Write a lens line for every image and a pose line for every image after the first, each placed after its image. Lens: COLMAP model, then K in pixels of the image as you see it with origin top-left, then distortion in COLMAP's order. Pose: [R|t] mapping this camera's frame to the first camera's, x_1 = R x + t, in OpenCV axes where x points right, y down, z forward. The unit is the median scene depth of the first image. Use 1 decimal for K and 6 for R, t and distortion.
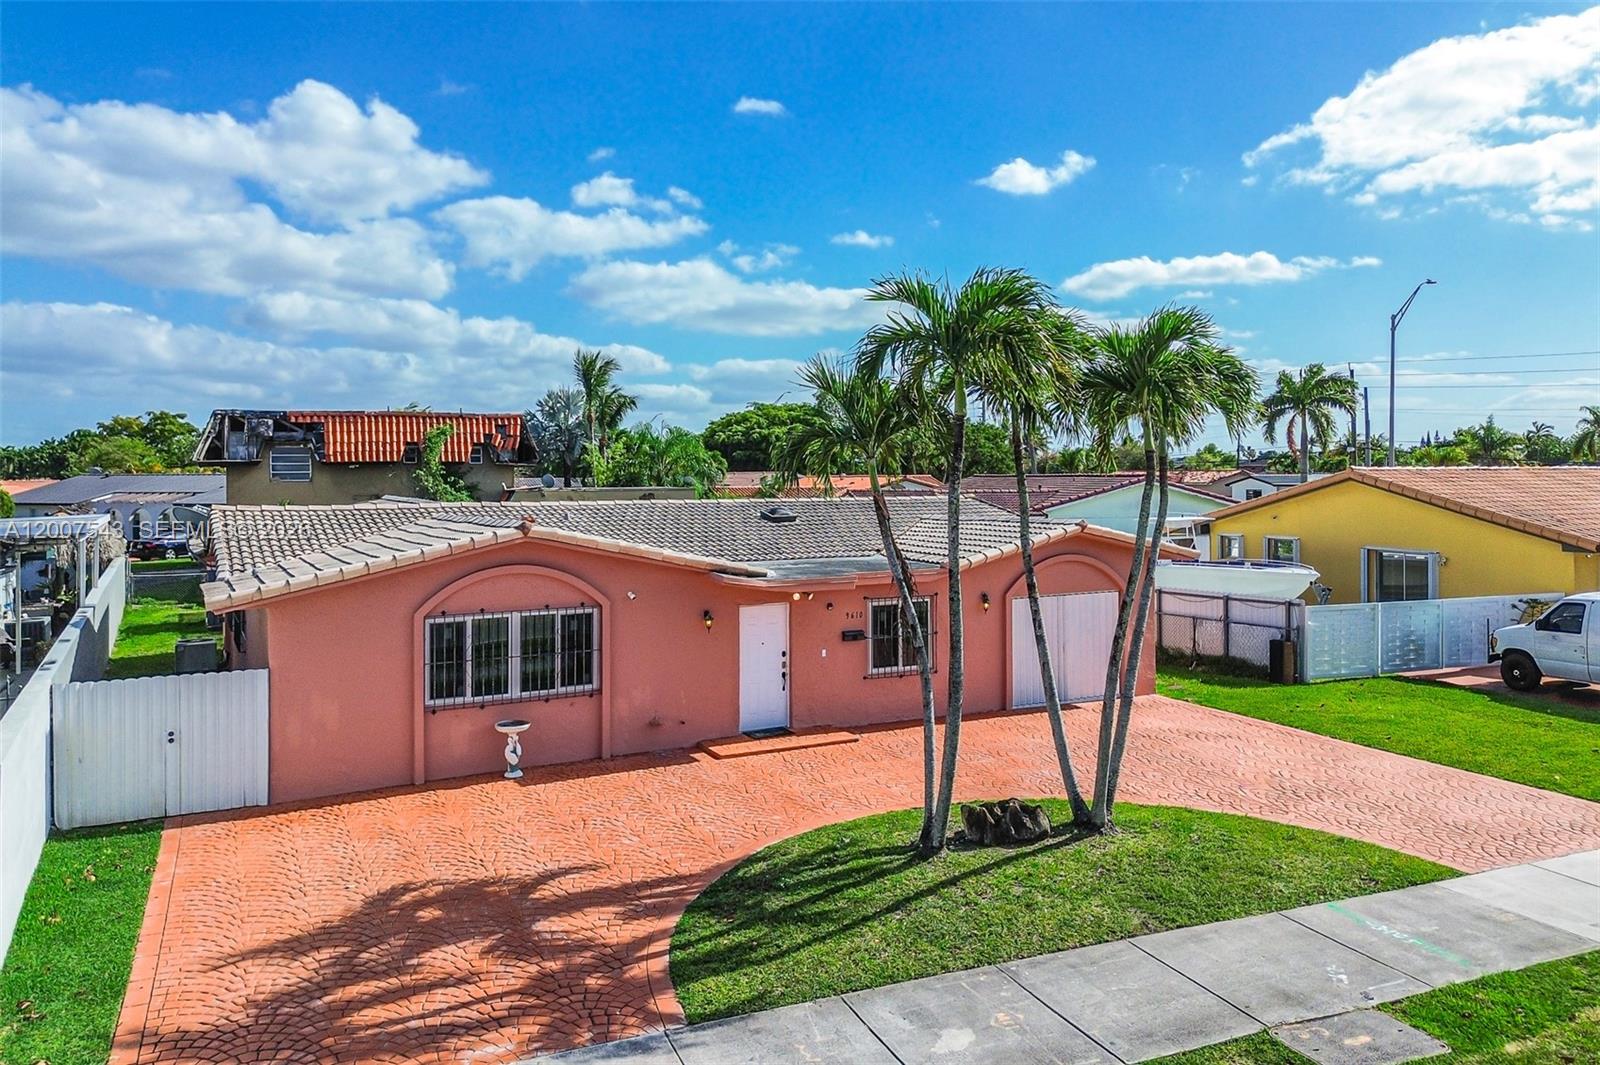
lens RADIAL K [[1180.4, 0, 806.3], [0, 1180.4, 498.8], [0, 0, 1]] dist [0.051596, -0.041359]
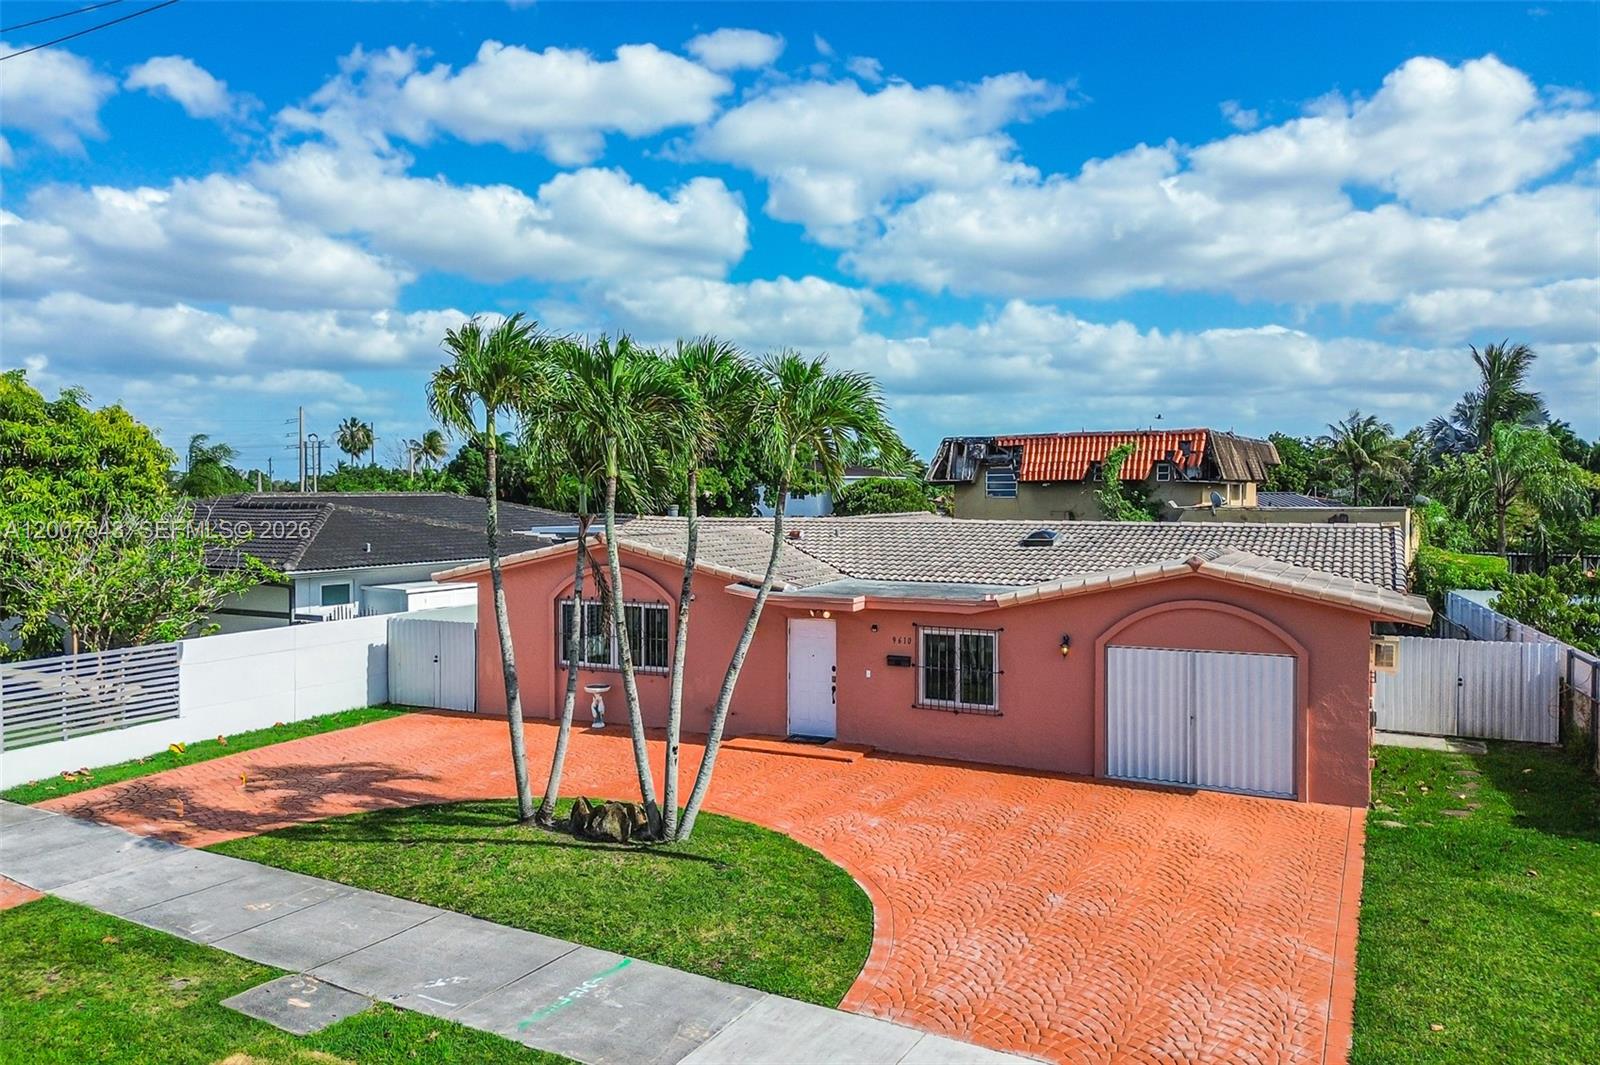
lens RADIAL K [[1180.4, 0, 783.3], [0, 1180.4, 601.9], [0, 0, 1]] dist [0.051596, -0.041359]
pose [[0.575013, 0.079242, -0.814298, 0.850930], [-0.017705, 0.996271, 0.084447, -0.016385], [0.817953, -0.034141, 0.574271, 0.388456]]
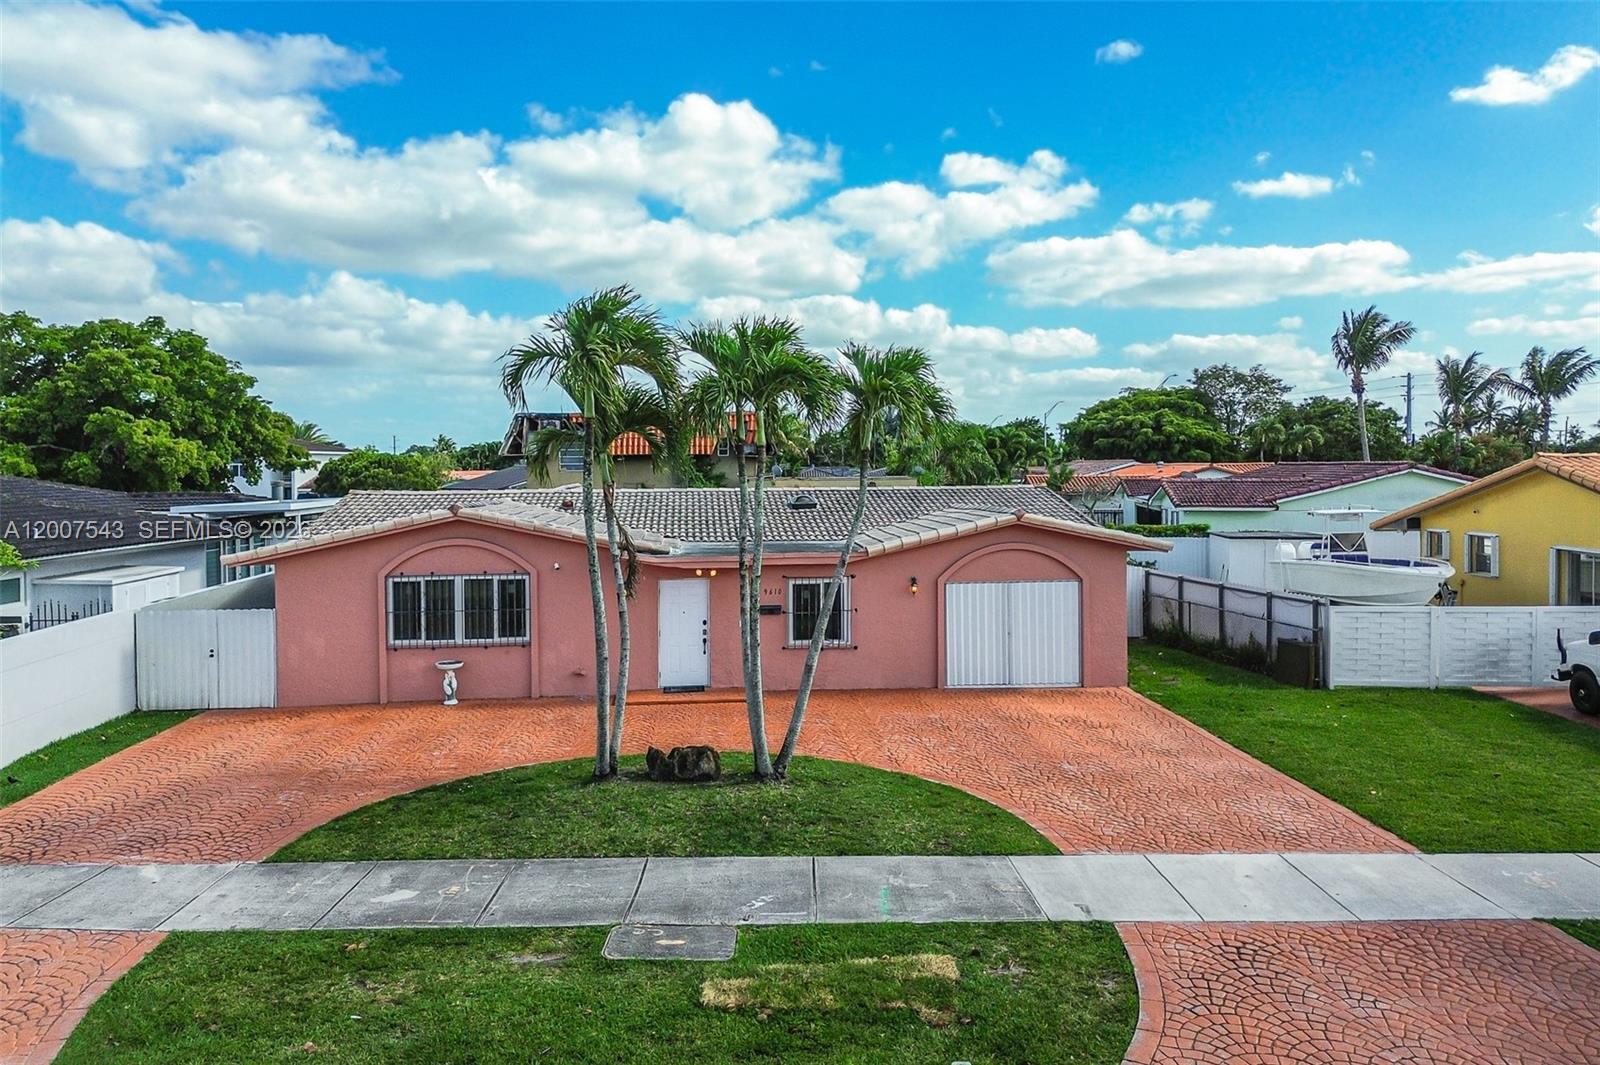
lens RADIAL K [[1180.4, 0, 794.8], [0, 1180.4, 523.4], [0, 0, 1]] dist [0.051596, -0.041359]
pose [[0.918938, 0.016612, -0.394053, 0.541966], [-0.004824, 0.999511, 0.030887, -0.000392], [0.394373, -0.026482, 0.918569, -0.013520]]
